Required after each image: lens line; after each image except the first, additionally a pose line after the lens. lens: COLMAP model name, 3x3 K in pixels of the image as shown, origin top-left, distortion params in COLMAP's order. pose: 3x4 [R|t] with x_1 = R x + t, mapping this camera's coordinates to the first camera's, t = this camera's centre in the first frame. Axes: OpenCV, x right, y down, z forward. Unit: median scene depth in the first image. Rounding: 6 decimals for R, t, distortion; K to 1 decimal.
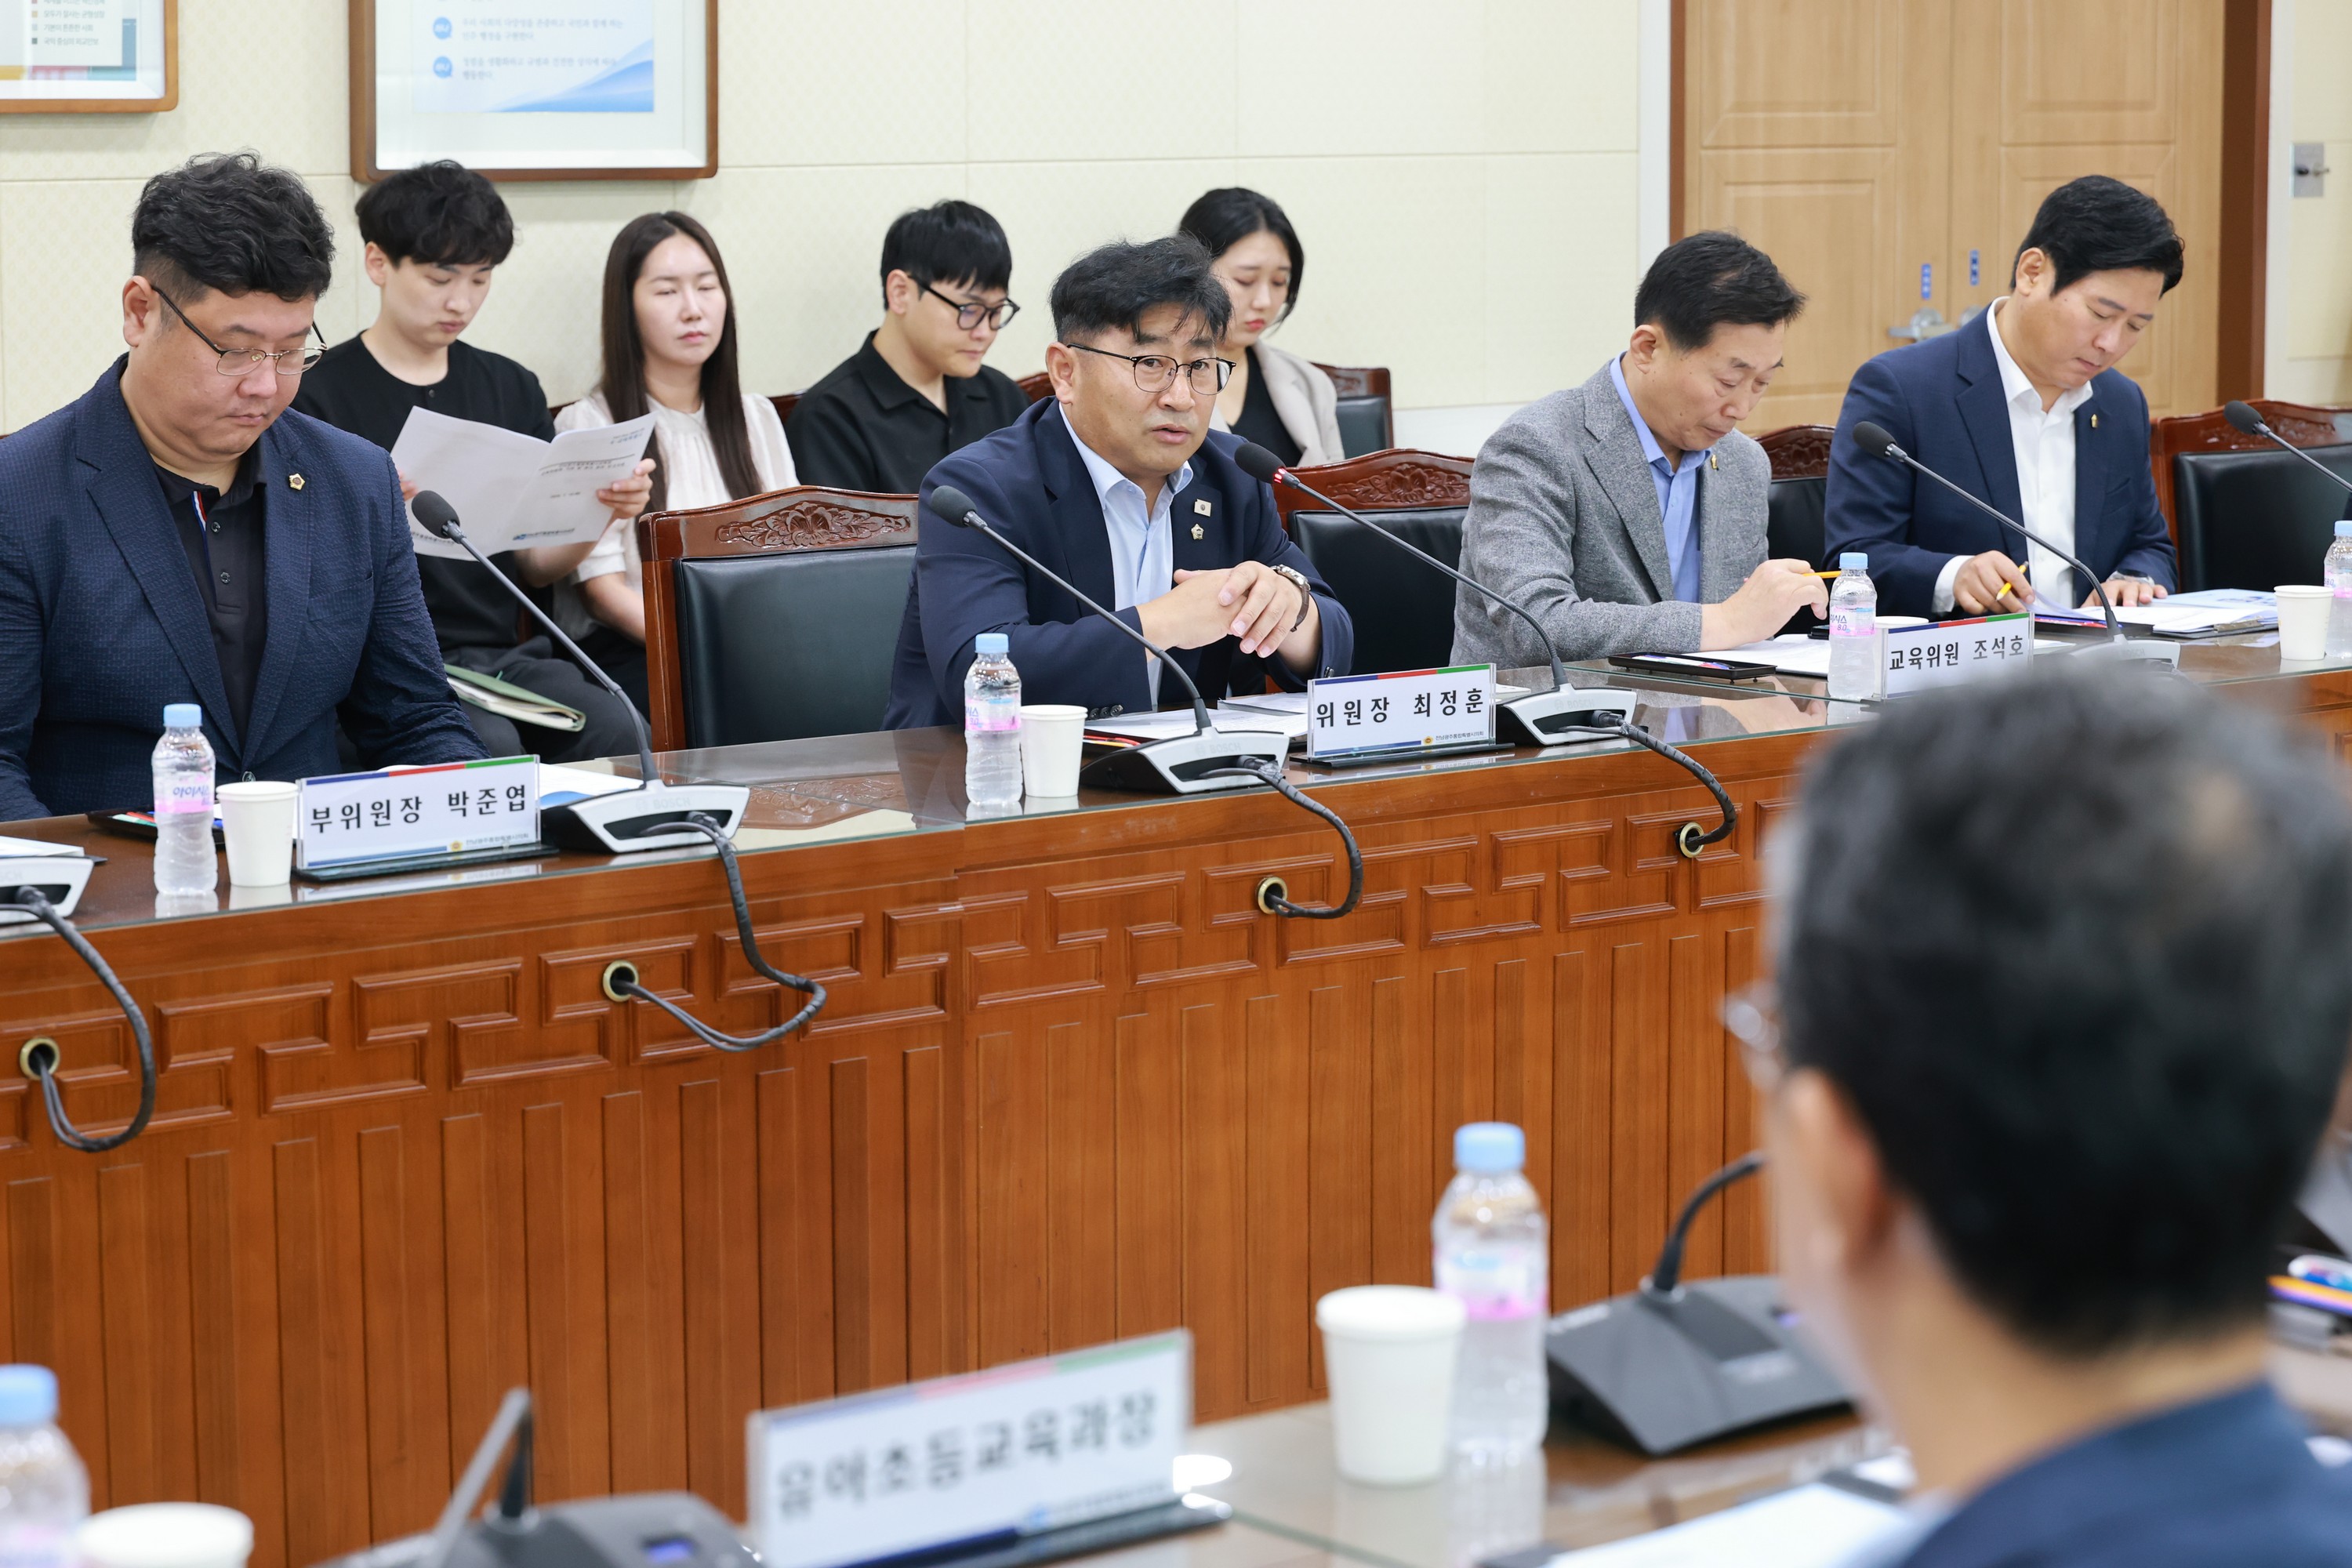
lens RADIAL K [[5470.5, 0, 1176.0], [0, 5470.5, 784.0], [0, 0, 1]] dist [-0.444888, 0.482407]
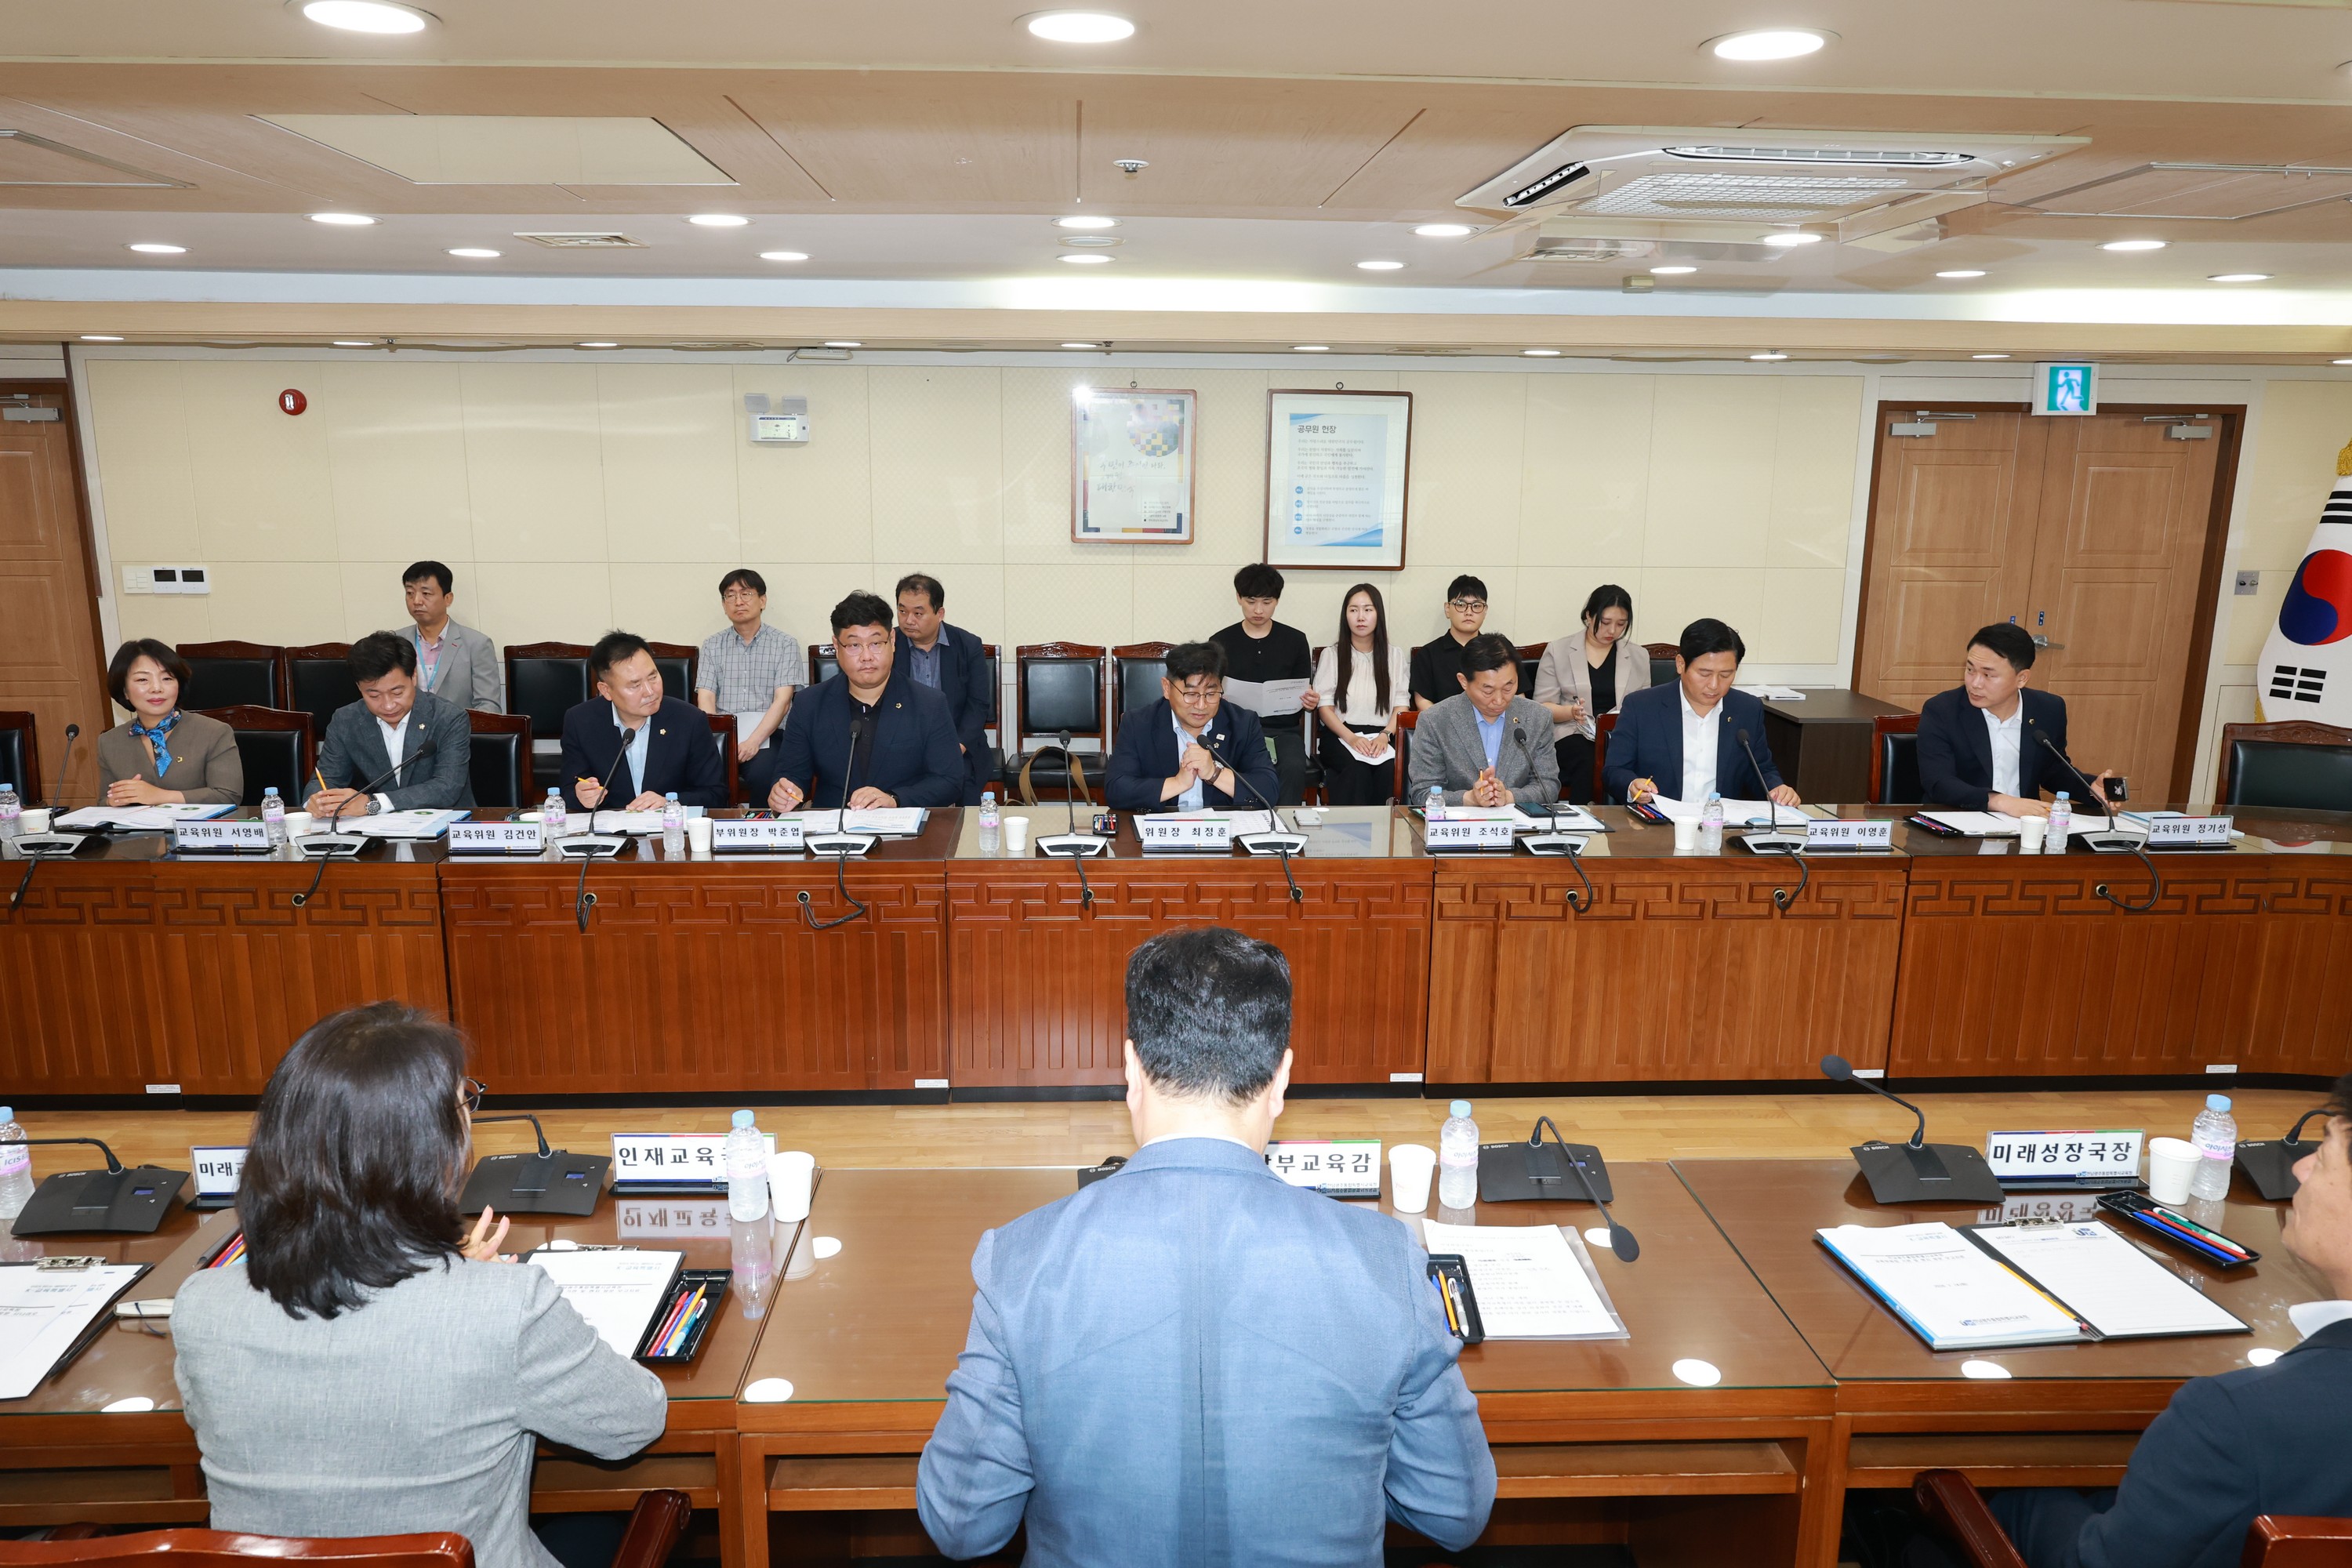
lens RADIAL K [[1635.8, 0, 1176.0], [0, 1635.8, 784.0], [0, 0, 1]] dist [0.003560, 0.001187]
pose [[0.803347, 0.142854, -0.578123, 0.529311], [-0.093674, 0.989029, 0.114222, -0.136344], [0.588097, -0.037605, 0.807915, 0.339266]]
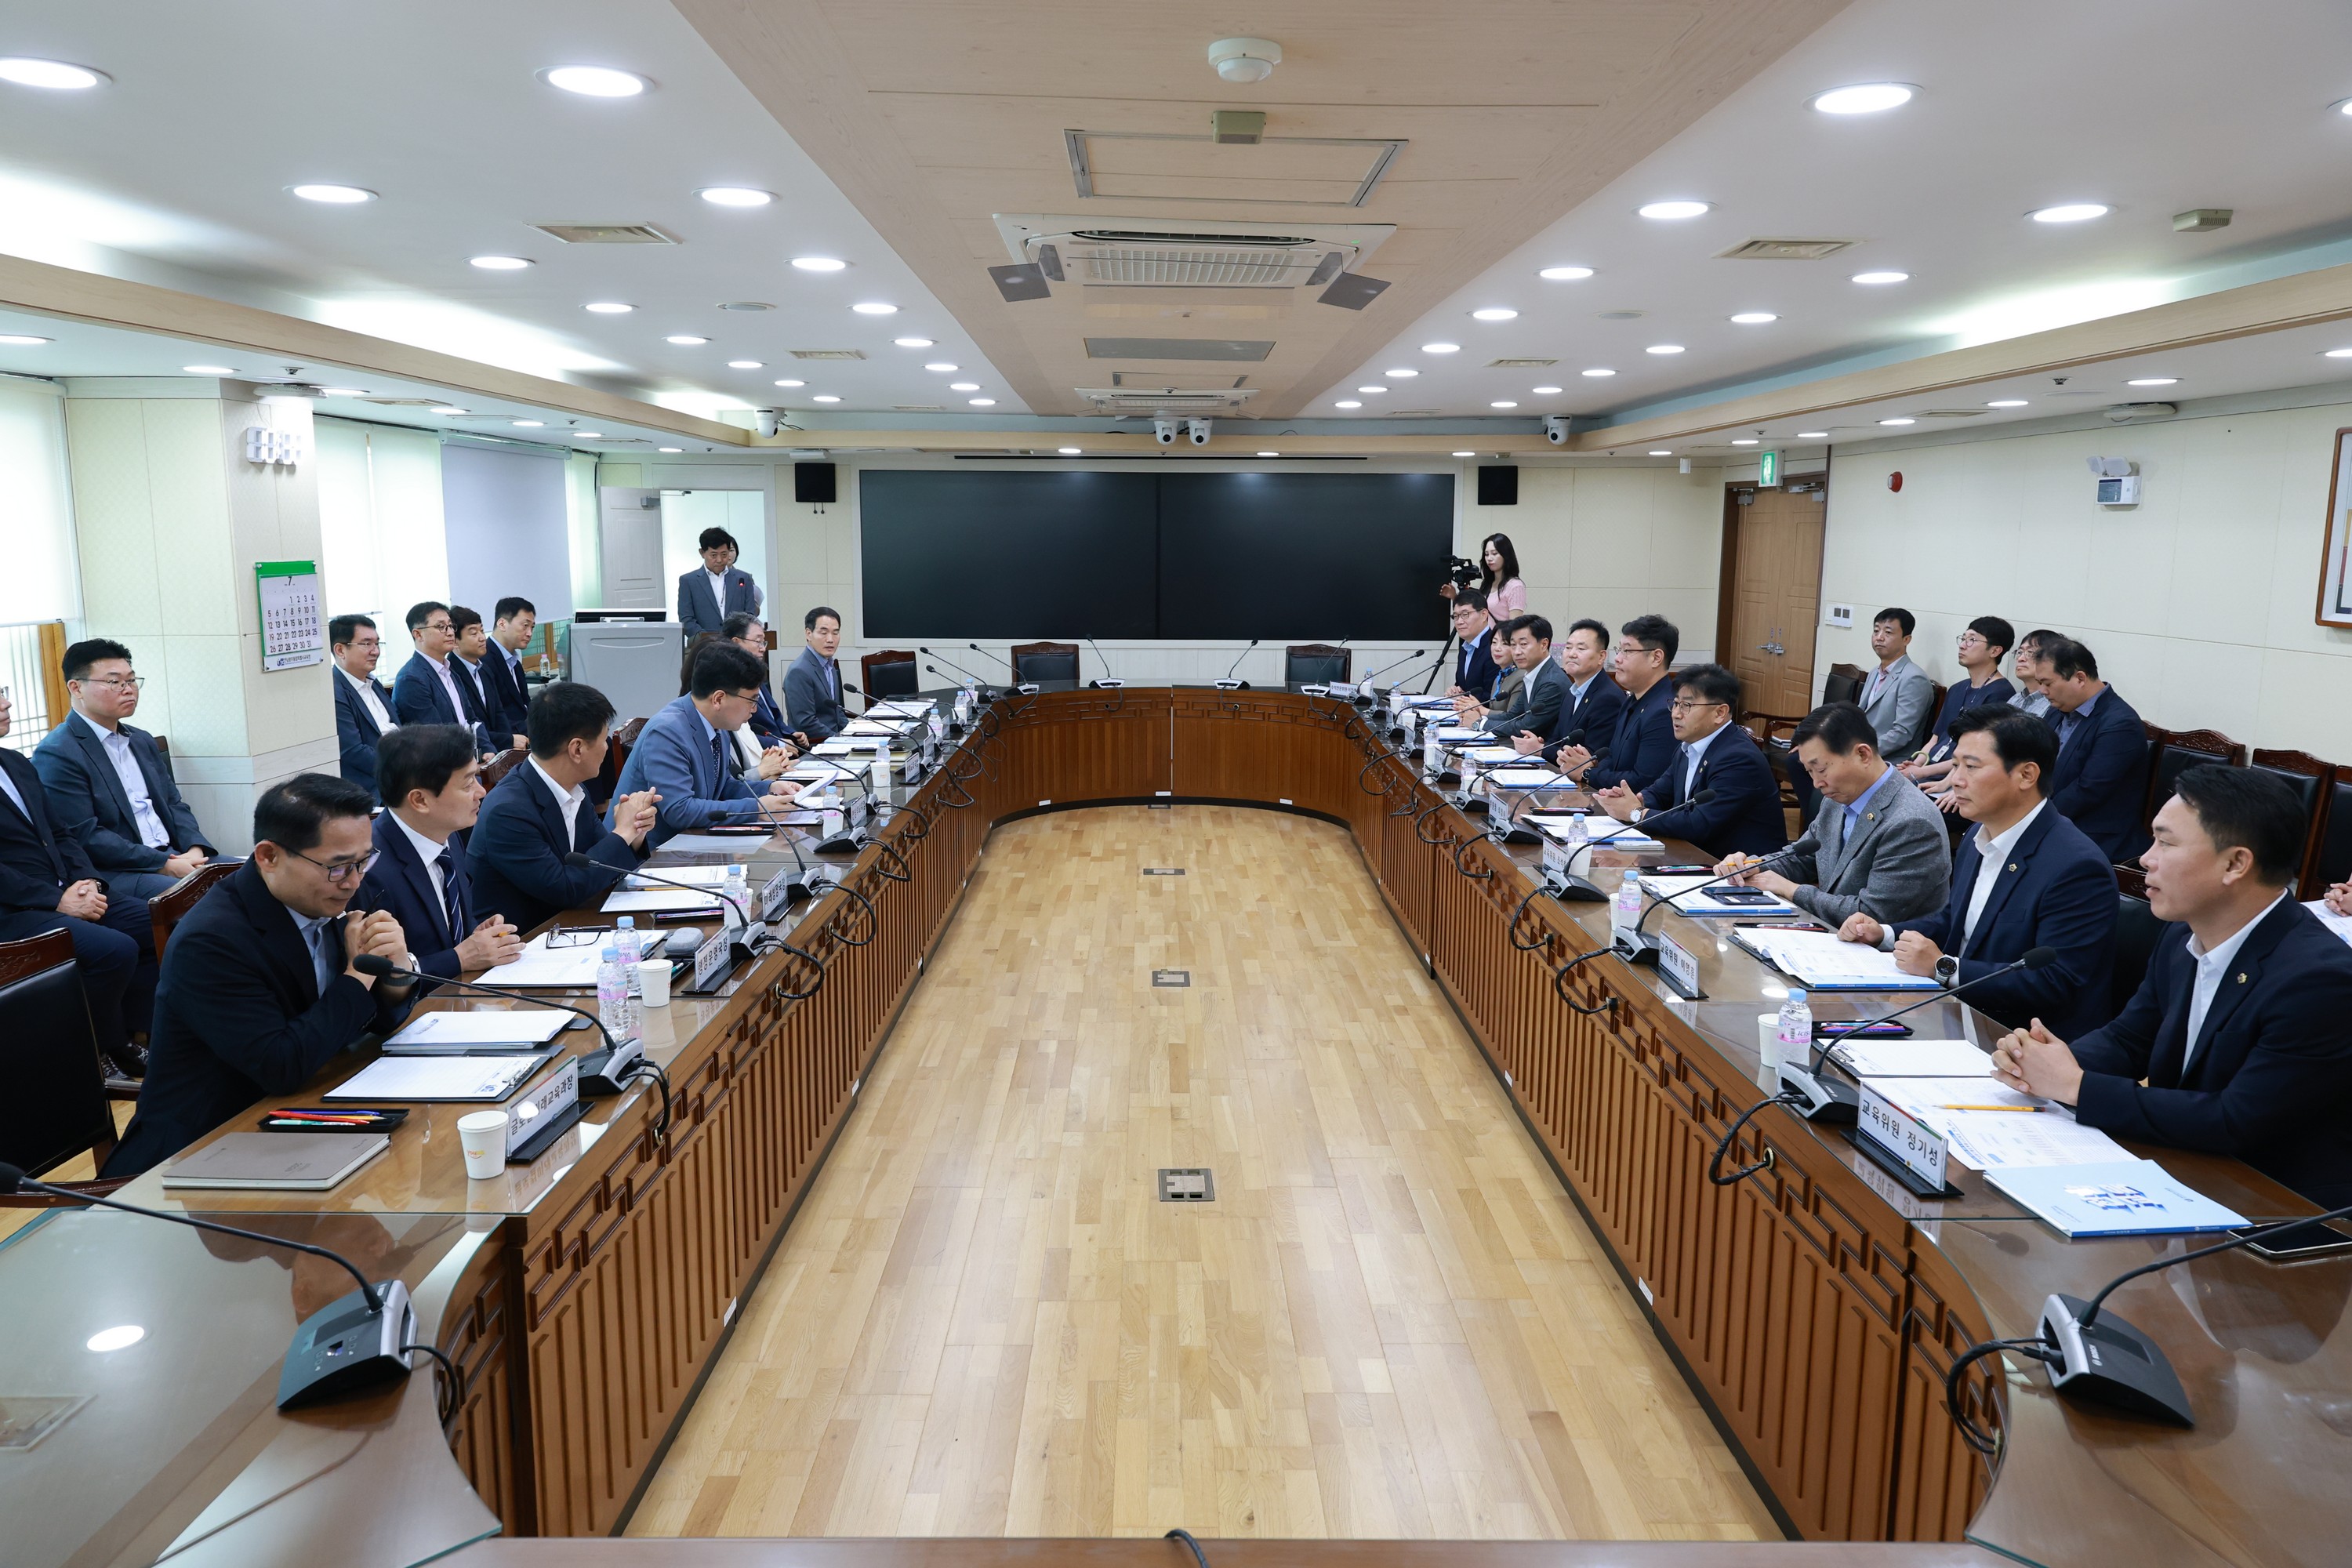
lens RADIAL K [[1635.8, 0, 1176.0], [0, 1635.8, 784.0], [0, 0, 1]] dist [0.003560, 0.001187]
pose [[-0.626621, 0.124446, -0.769324, 0.936944], [-0.105631, 0.964496, 0.242055, -0.250045], [0.772133, 0.232941, -0.591227, 1.461966]]
